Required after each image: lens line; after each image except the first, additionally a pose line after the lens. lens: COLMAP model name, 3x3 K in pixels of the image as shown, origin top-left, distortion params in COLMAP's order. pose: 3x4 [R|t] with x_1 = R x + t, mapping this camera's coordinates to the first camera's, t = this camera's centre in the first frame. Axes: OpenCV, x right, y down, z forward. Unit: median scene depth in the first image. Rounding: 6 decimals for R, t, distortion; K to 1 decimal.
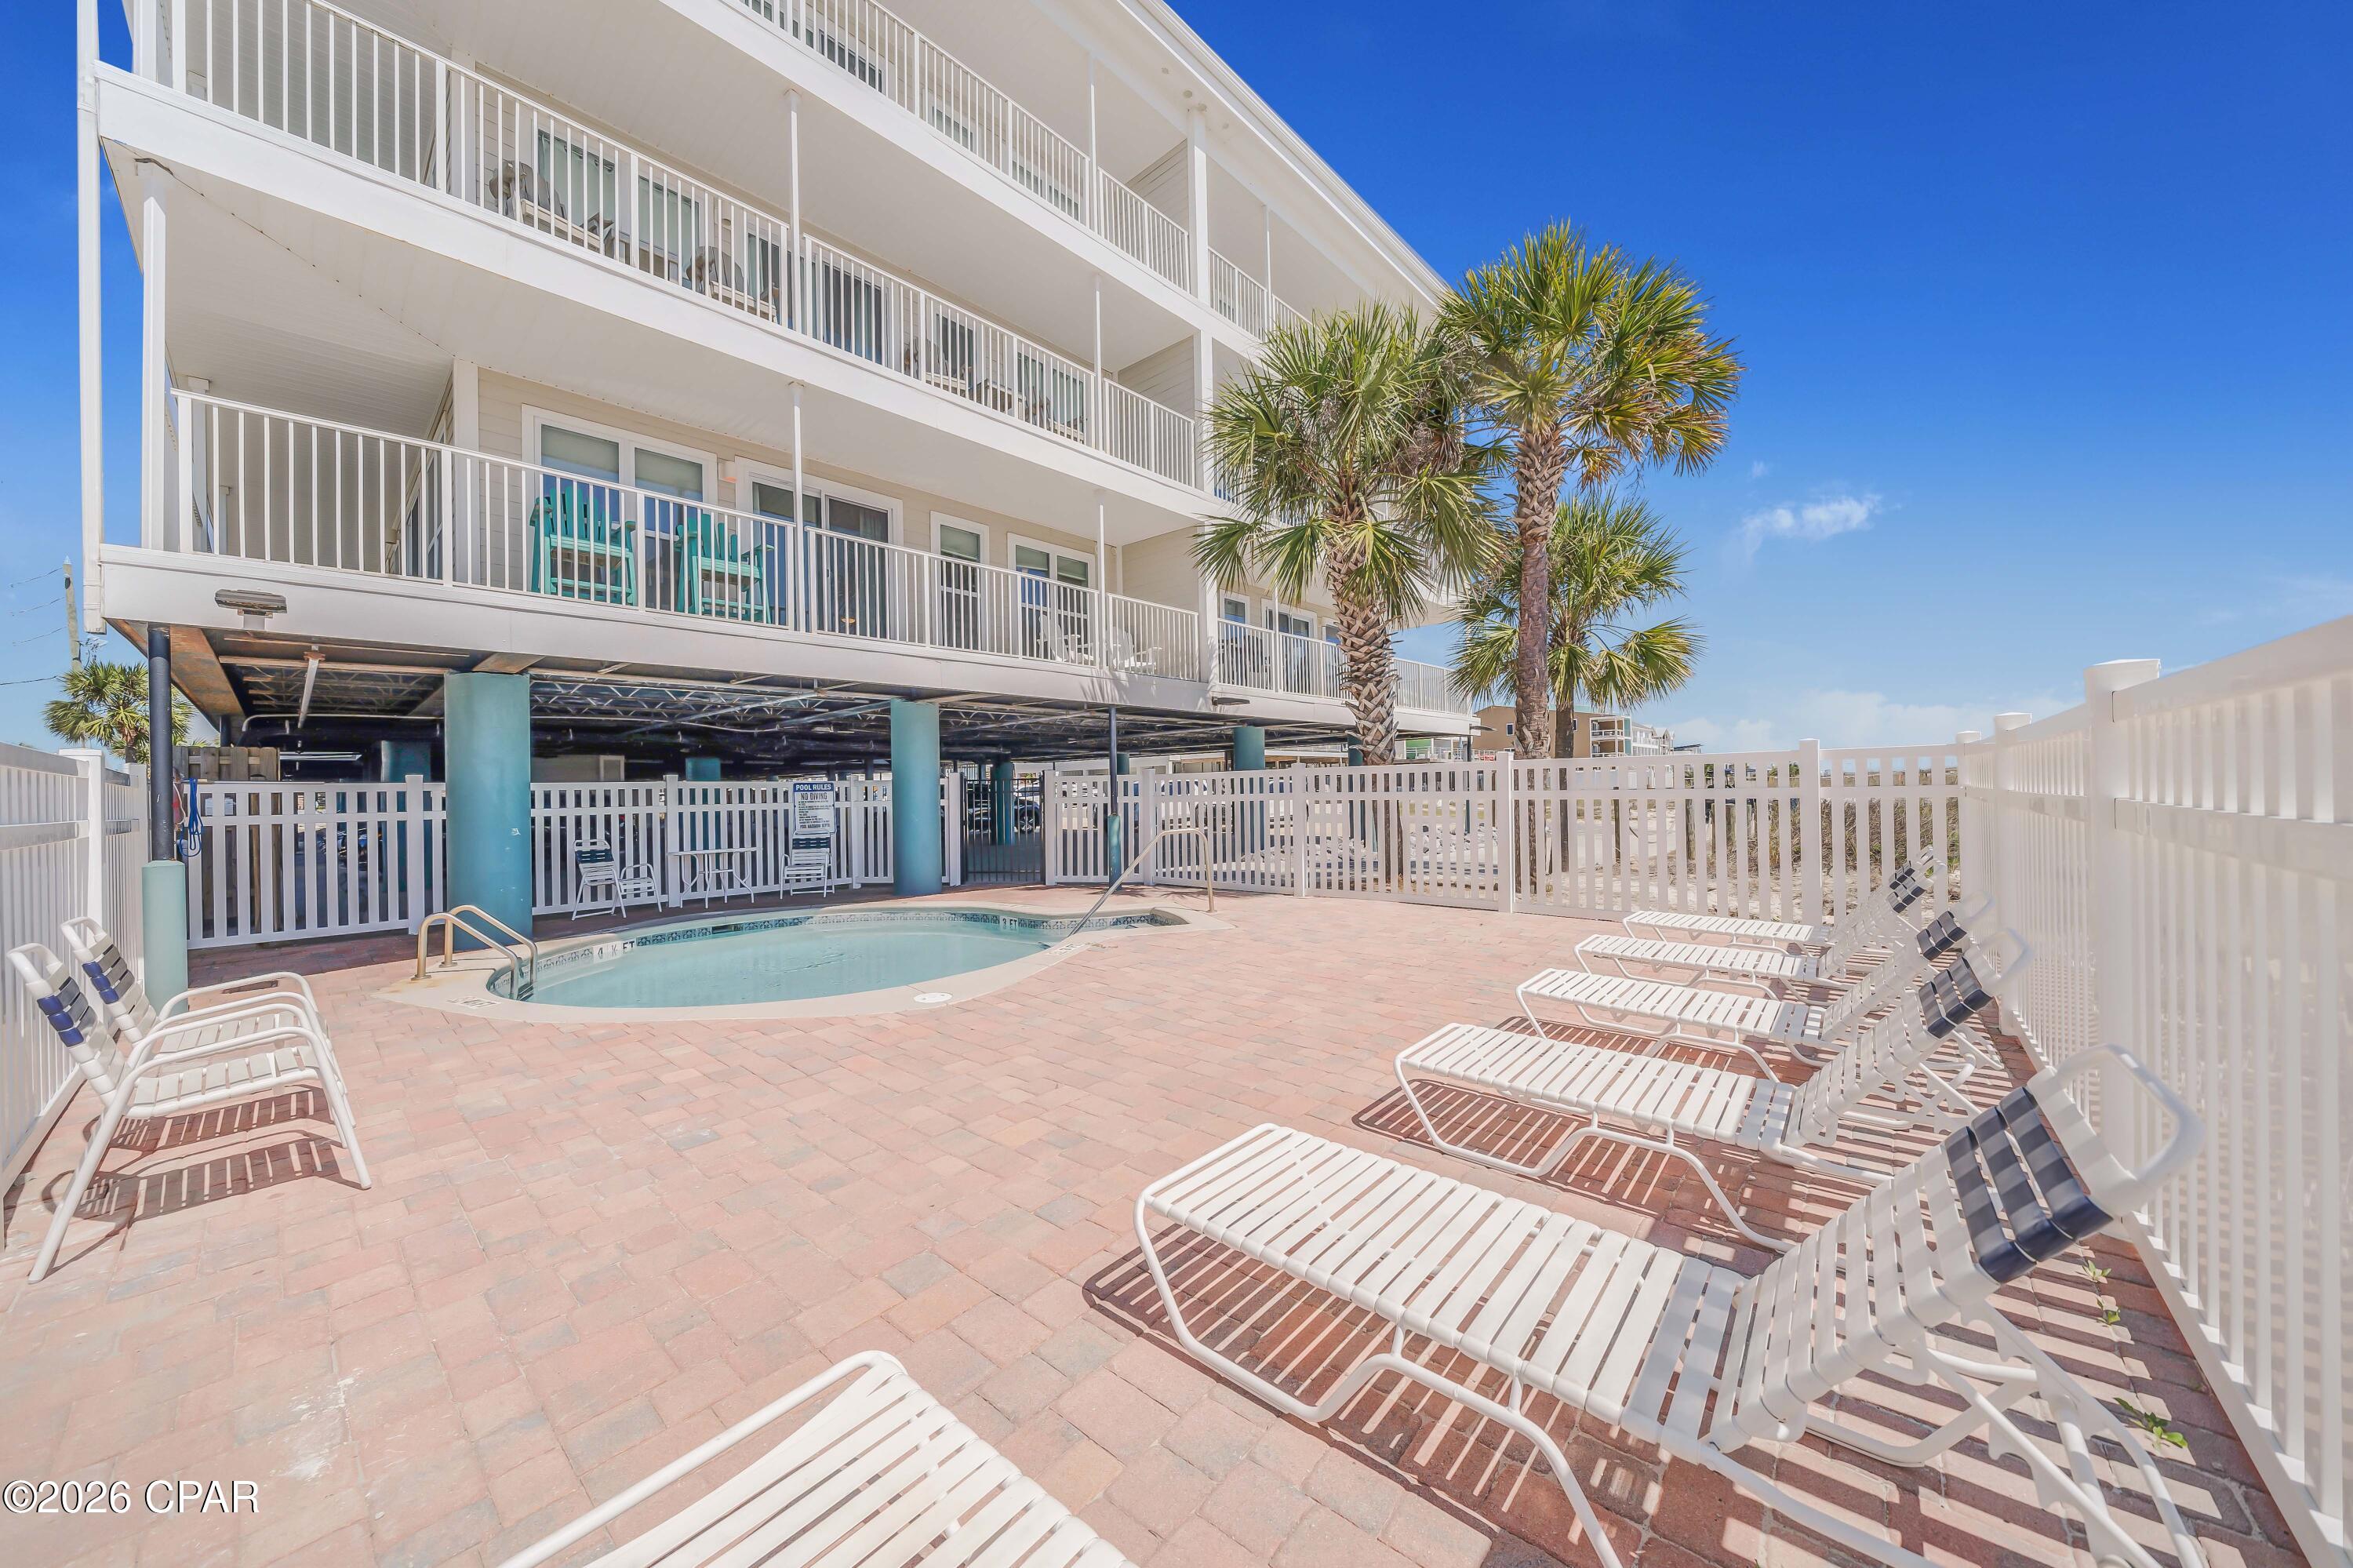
lens RADIAL K [[809.0, 0, 1155.2], [0, 809.0, 785.3], [0, 0, 1]] dist [0.001950, -0.000246]
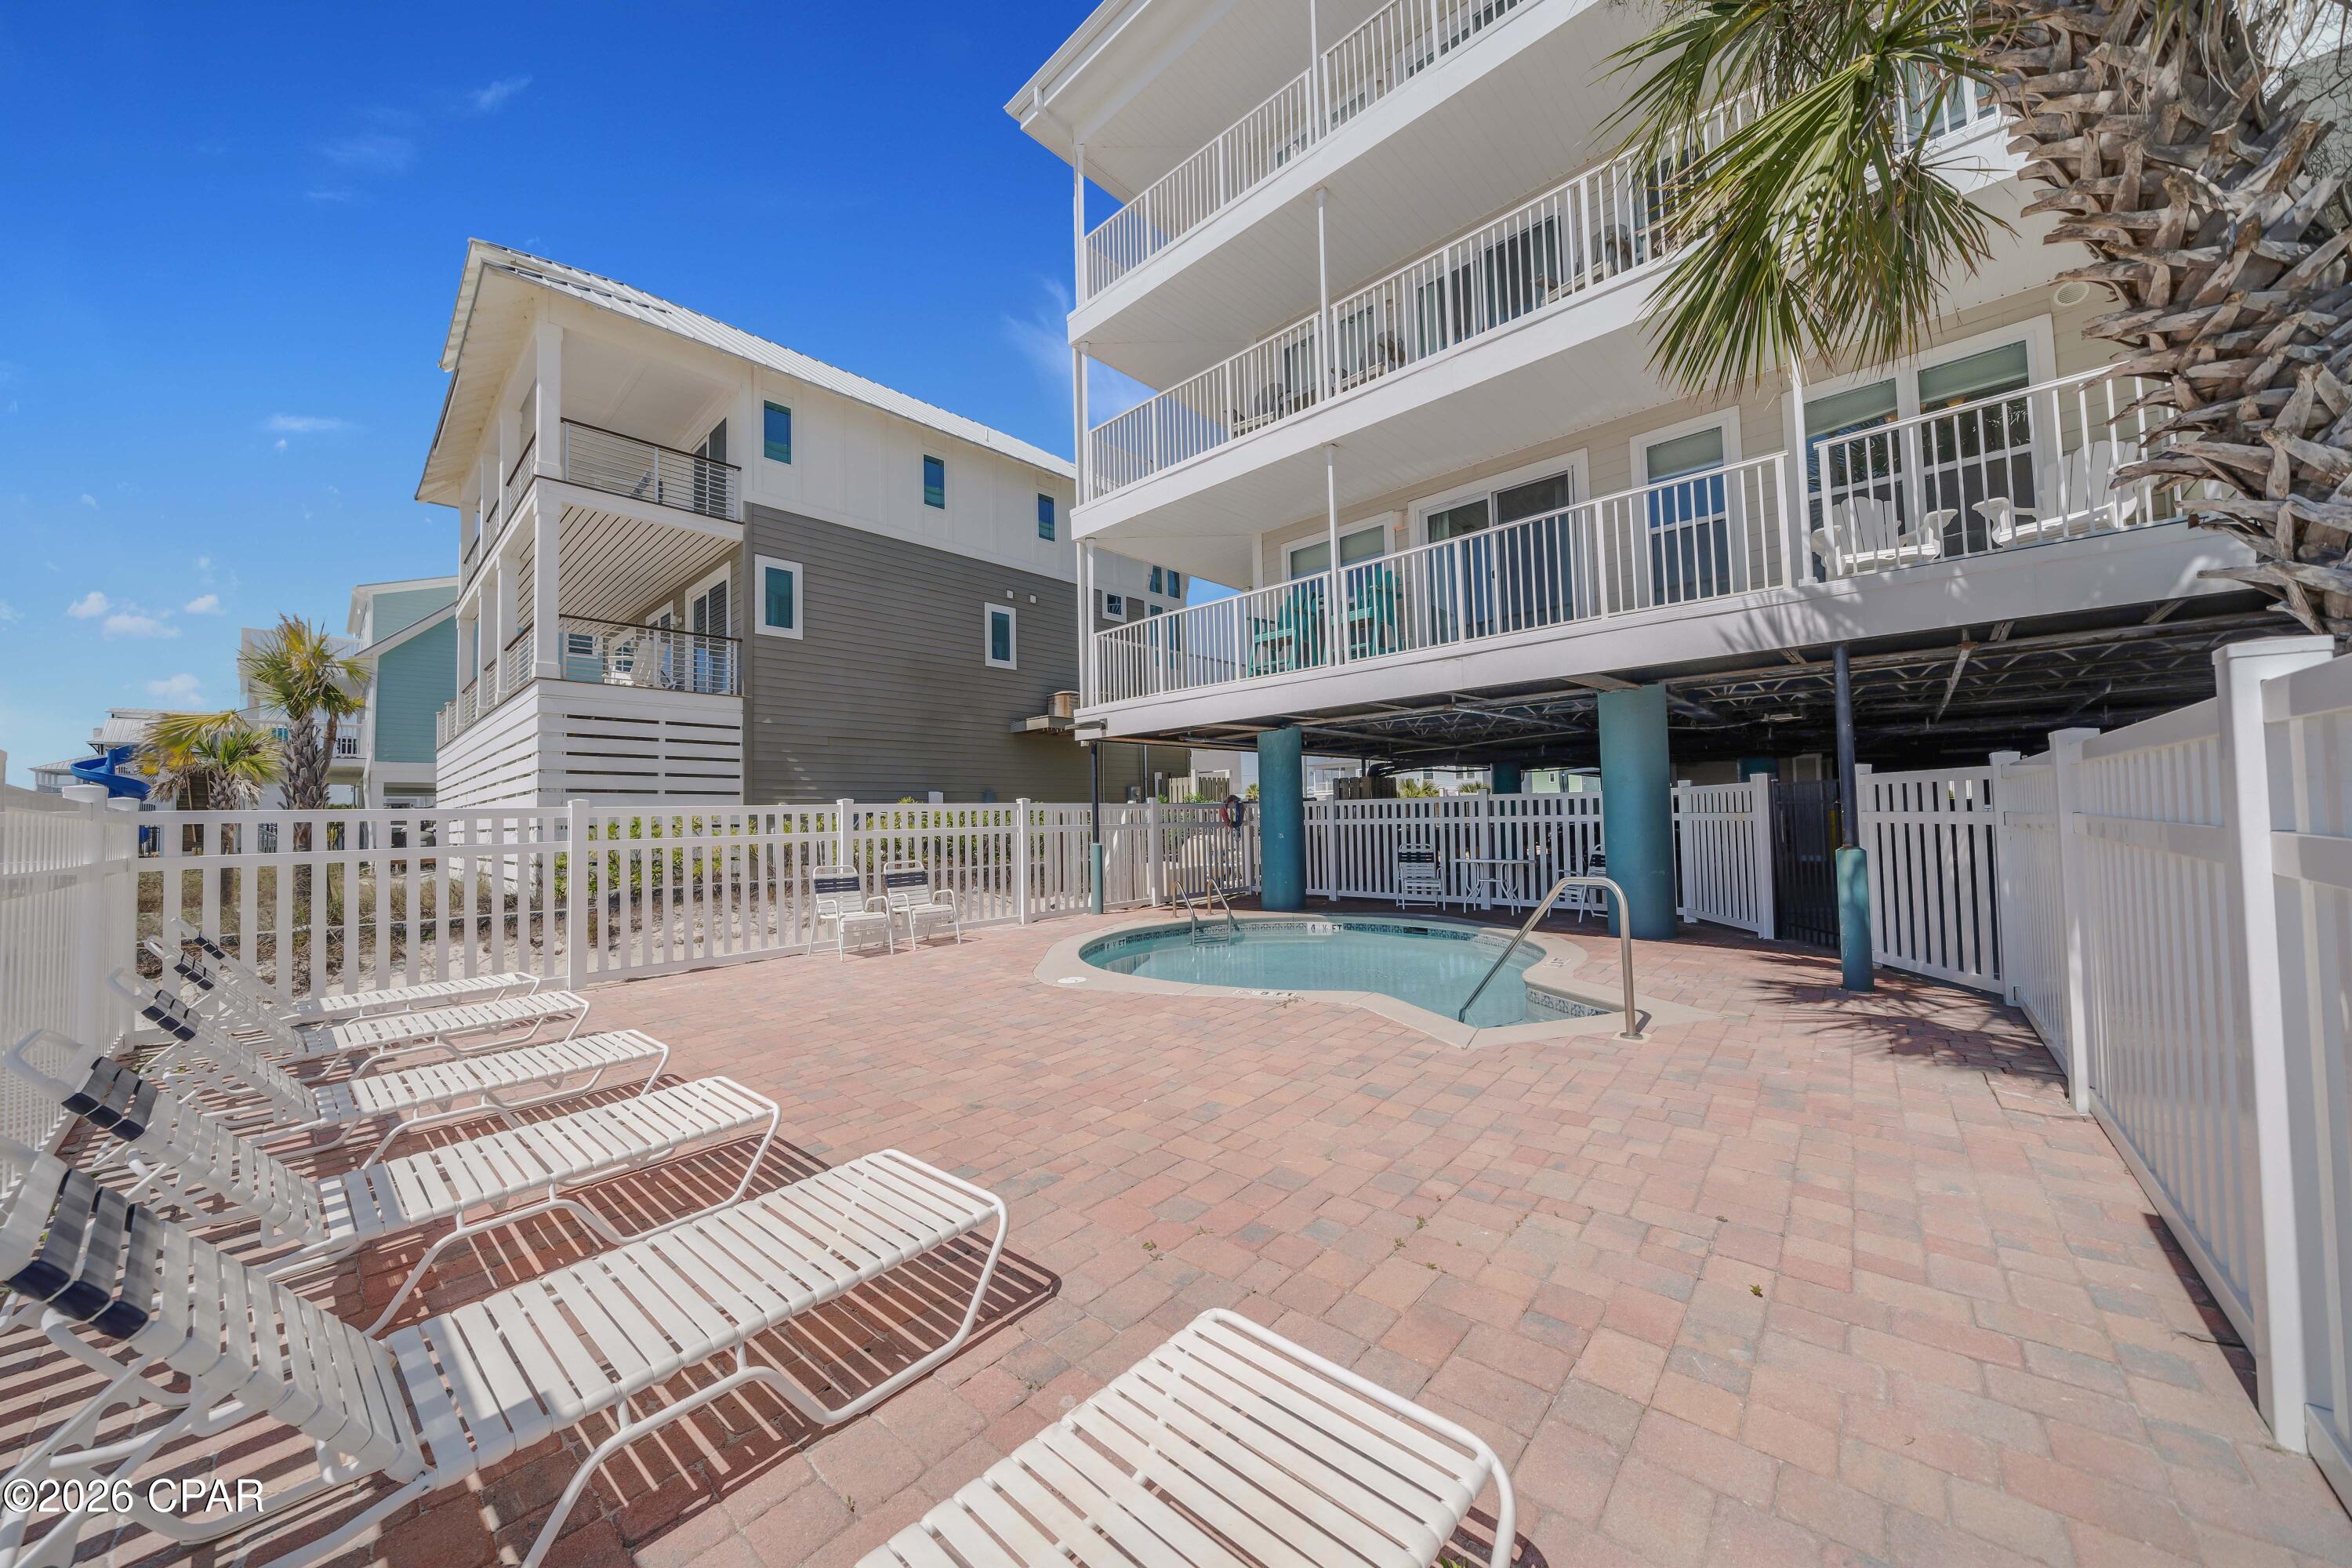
lens RADIAL K [[808.7, 0, 1154.9], [0, 808.7, 783.5], [0, 0, 1]] dist [0.001950, -0.000246]
pose [[-0.001062, -0.022130, -0.999755, 0.507714], [0.029447, 0.999321, -0.022152, -0.008193], [0.999566, -0.029463, -0.000410, 0.572856]]
